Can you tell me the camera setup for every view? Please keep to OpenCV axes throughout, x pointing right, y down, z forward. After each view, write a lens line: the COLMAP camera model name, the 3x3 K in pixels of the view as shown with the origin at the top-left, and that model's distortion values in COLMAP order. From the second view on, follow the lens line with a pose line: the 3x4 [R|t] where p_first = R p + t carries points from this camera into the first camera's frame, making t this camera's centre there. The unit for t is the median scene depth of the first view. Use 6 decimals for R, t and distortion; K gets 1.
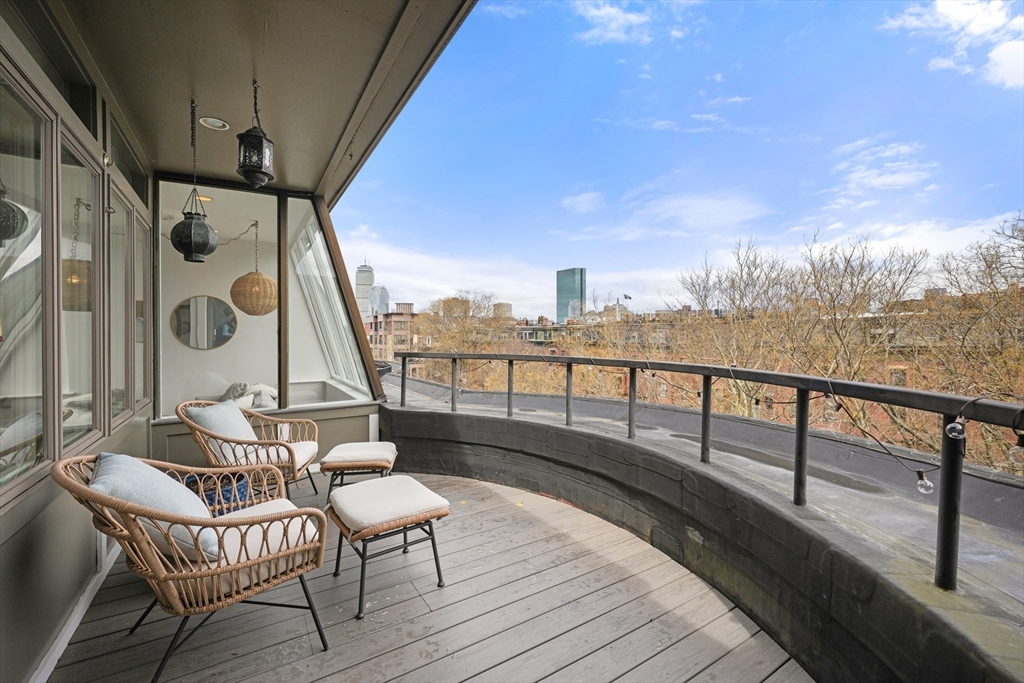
lens RADIAL K [[425.6, 0, 512.0], [0, 425.6, 341.5], [0, 0, 1]] dist [-0.001455, -0.000113]
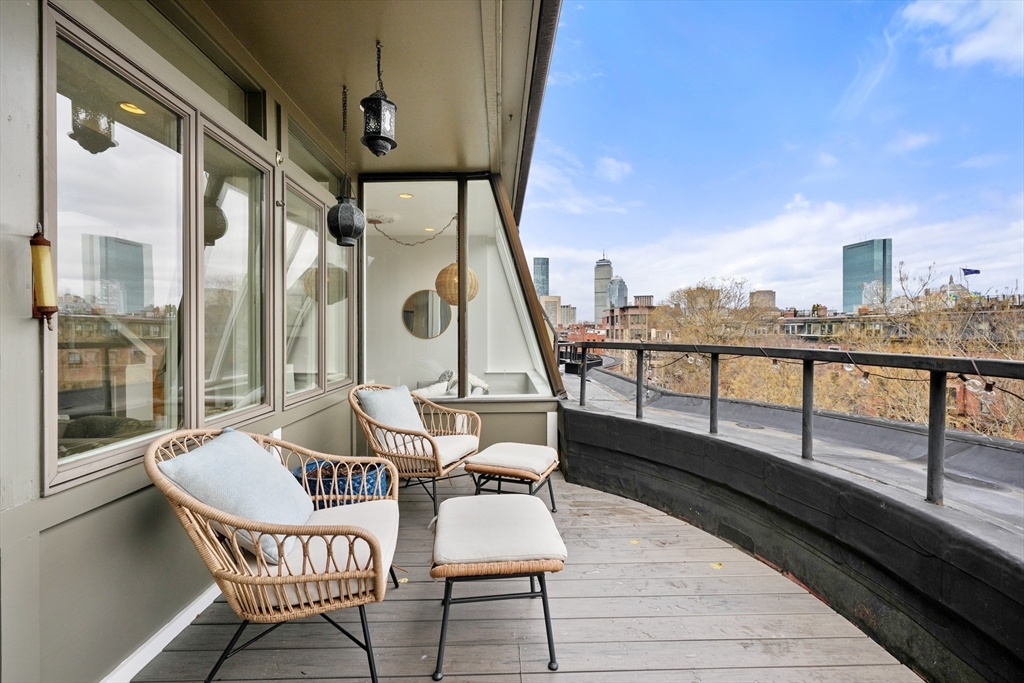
lens RADIAL K [[444.3, 0, 512.4], [0, 444.3, 334.2], [0, 0, 1]] dist [-0.000728, -0.000029]
pose [[0.860125, 0.002426, -0.510078, 0.087744], [-0.004786, 0.999983, -0.003314, 0.016153], [0.510061, 0.005291, 0.860122, 0.199155]]
